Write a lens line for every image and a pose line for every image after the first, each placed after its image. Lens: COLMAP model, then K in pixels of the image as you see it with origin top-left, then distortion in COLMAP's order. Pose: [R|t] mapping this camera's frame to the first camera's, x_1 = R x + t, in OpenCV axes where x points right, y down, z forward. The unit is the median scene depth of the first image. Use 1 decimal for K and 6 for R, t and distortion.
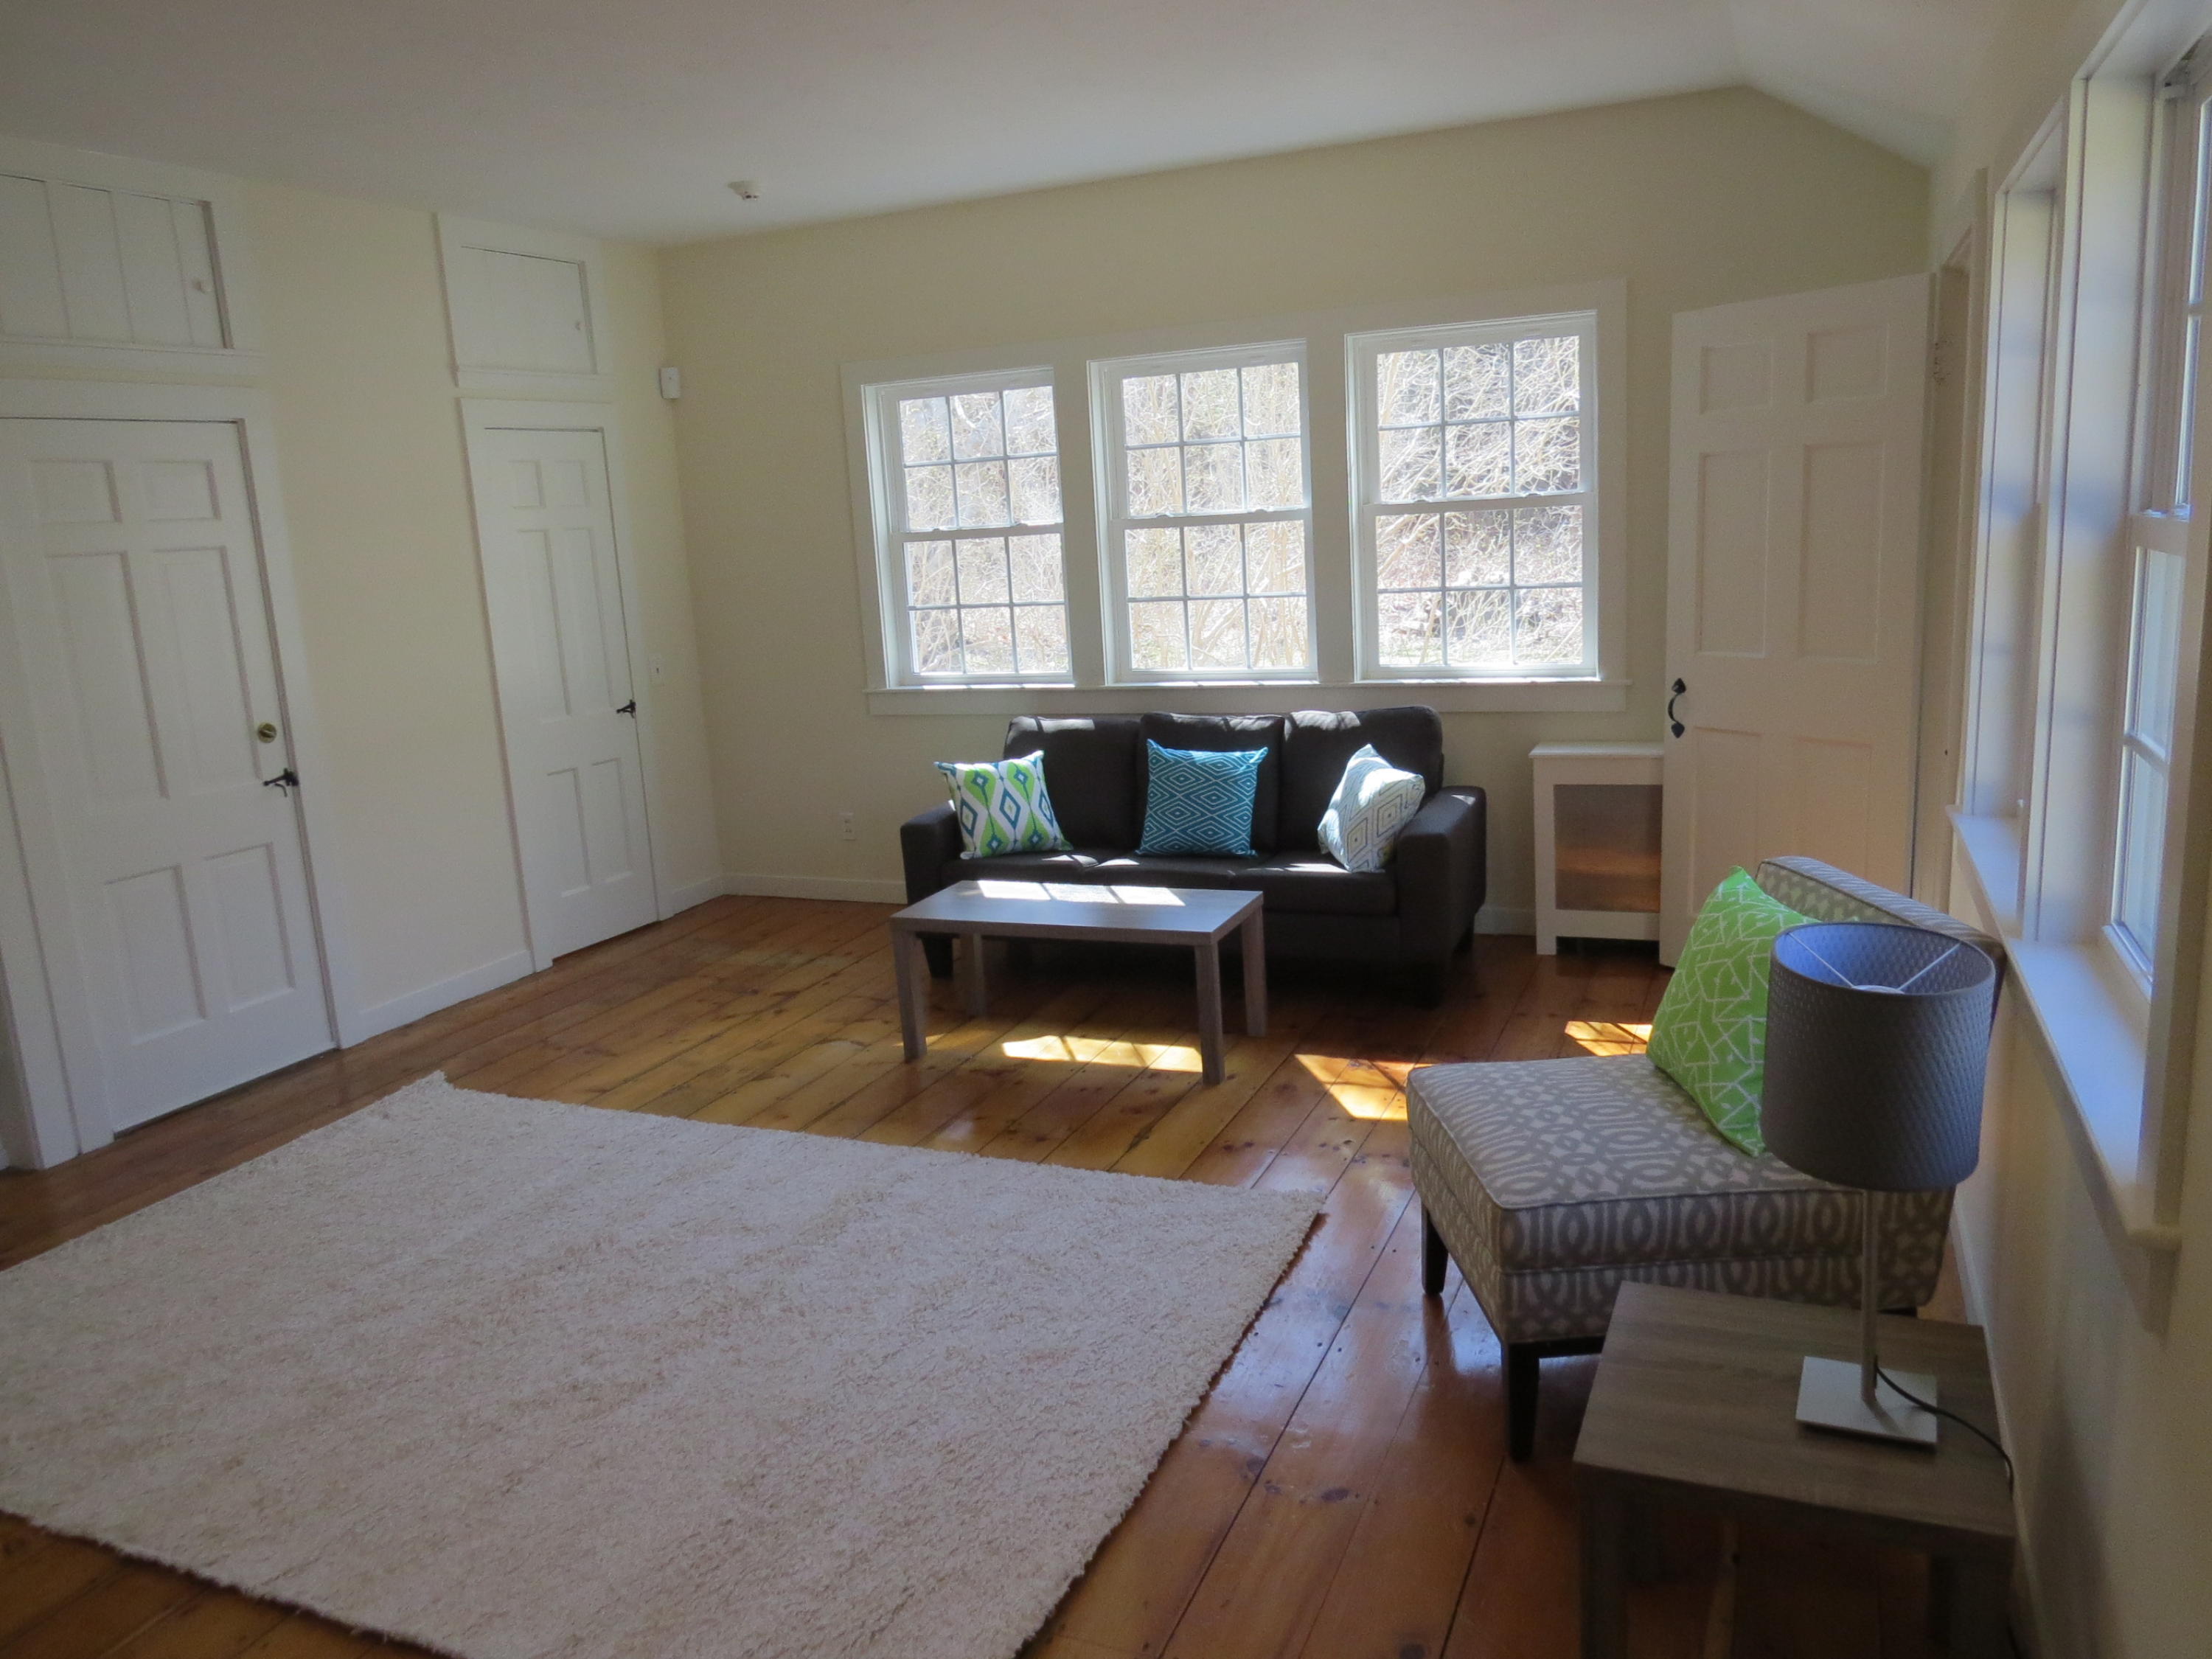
lens RADIAL K [[1580.2, 0, 1112.0], [0, 1580.2, 818.5], [0, 0, 1]] dist [-0.029163, 0.017159]
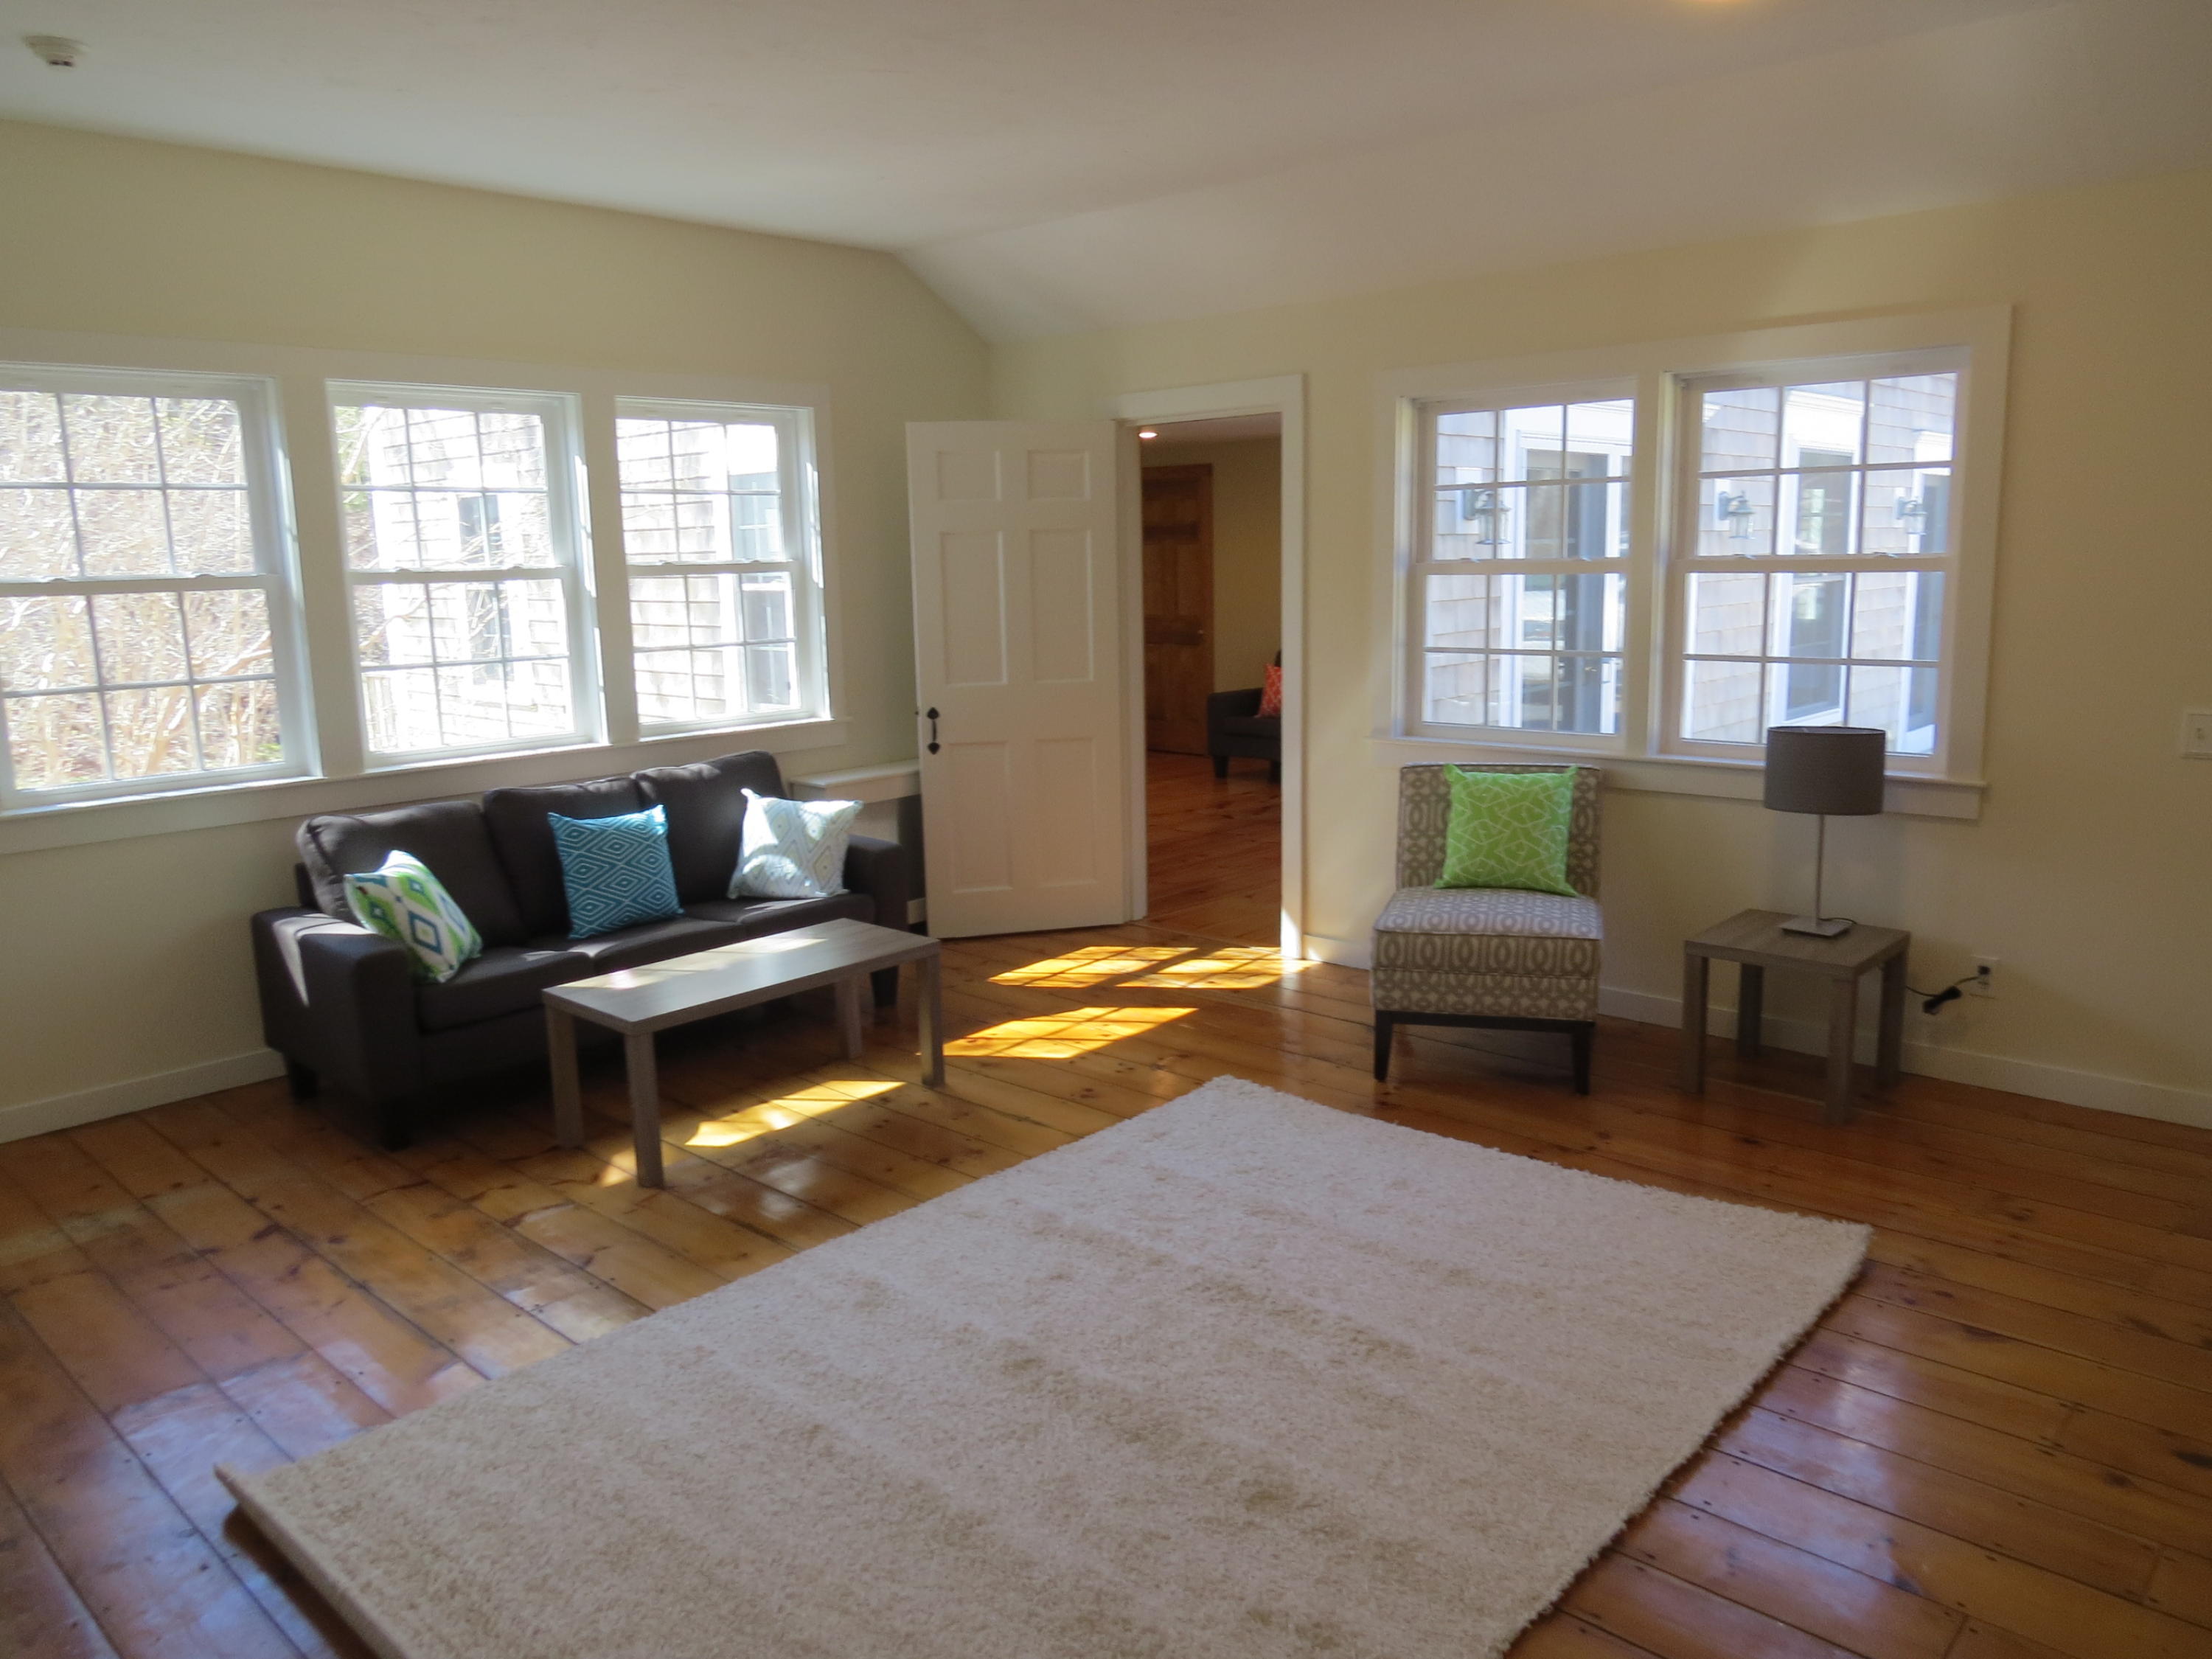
lens RADIAL K [[1580.2, 0, 1112.0], [0, 1580.2, 818.5], [0, 0, 1]] dist [-0.029163, 0.017159]
pose [[0.323124, -0.106084, 0.940392, -0.764895], [0.180561, 0.982354, 0.048776, -0.035216], [-0.928972, 0.154038, 0.336577, 0.430593]]
